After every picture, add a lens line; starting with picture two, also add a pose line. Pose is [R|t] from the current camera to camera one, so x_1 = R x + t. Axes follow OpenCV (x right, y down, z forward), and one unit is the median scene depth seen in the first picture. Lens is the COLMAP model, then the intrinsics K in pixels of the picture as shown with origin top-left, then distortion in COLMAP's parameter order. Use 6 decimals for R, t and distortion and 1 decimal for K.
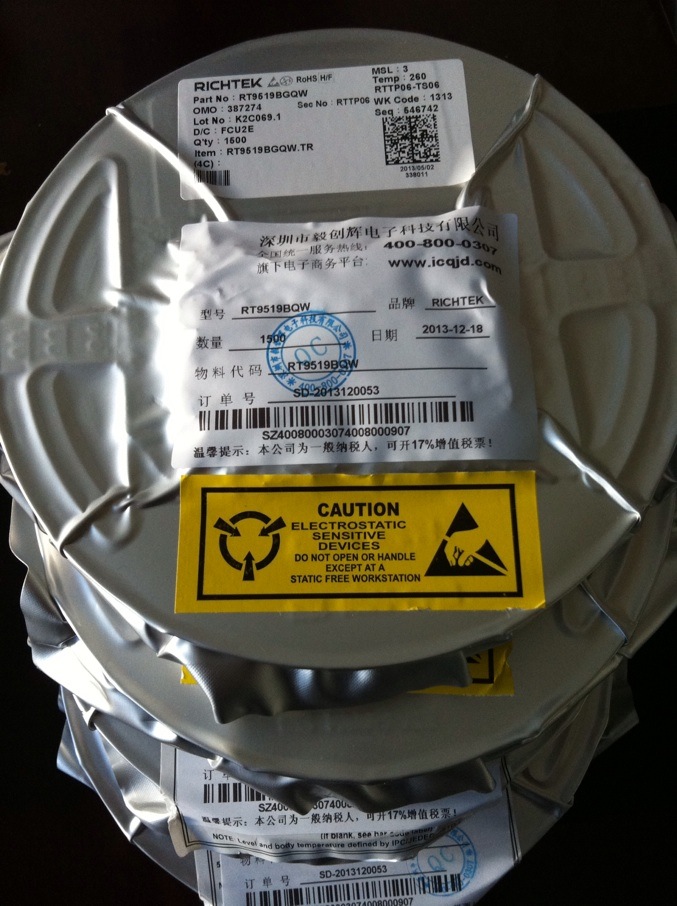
lens RADIAL K [[918.4, 0, 338.5], [0, 918.4, 453.0], [0, 0, 1]] dist [0.141349, -0.502743]
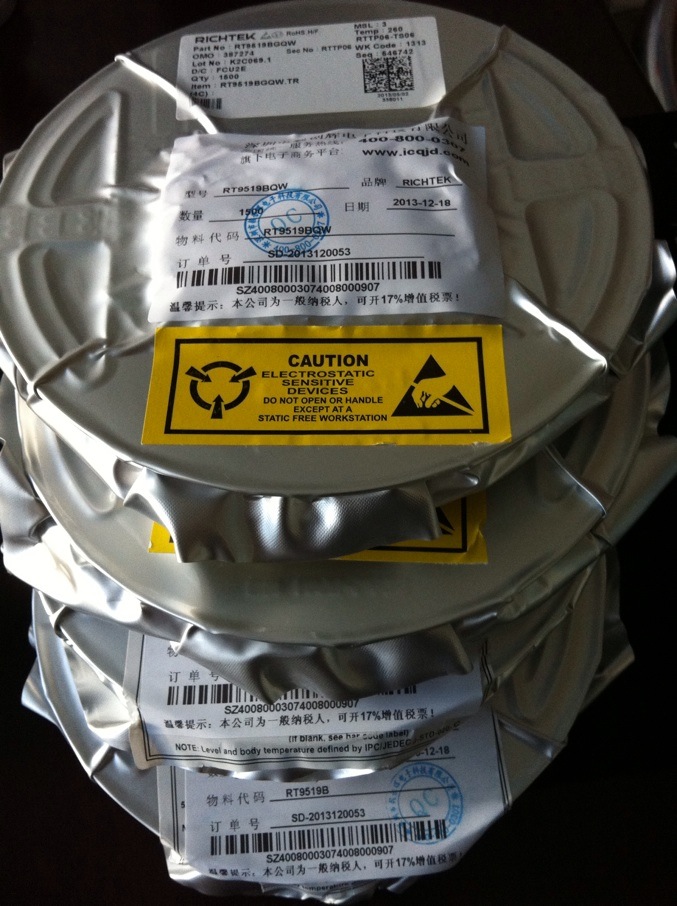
lens RADIAL K [[918.4, 0, 338.5], [0, 918.4, 453.0], [0, 0, 1]] dist [0.141349, -0.502743]
pose [[0.999401, 0.008711, -0.033499, 0.064792], [-0.015829, 0.975707, -0.218509, 0.364910], [0.030782, 0.218908, 0.975260, 0.029034]]
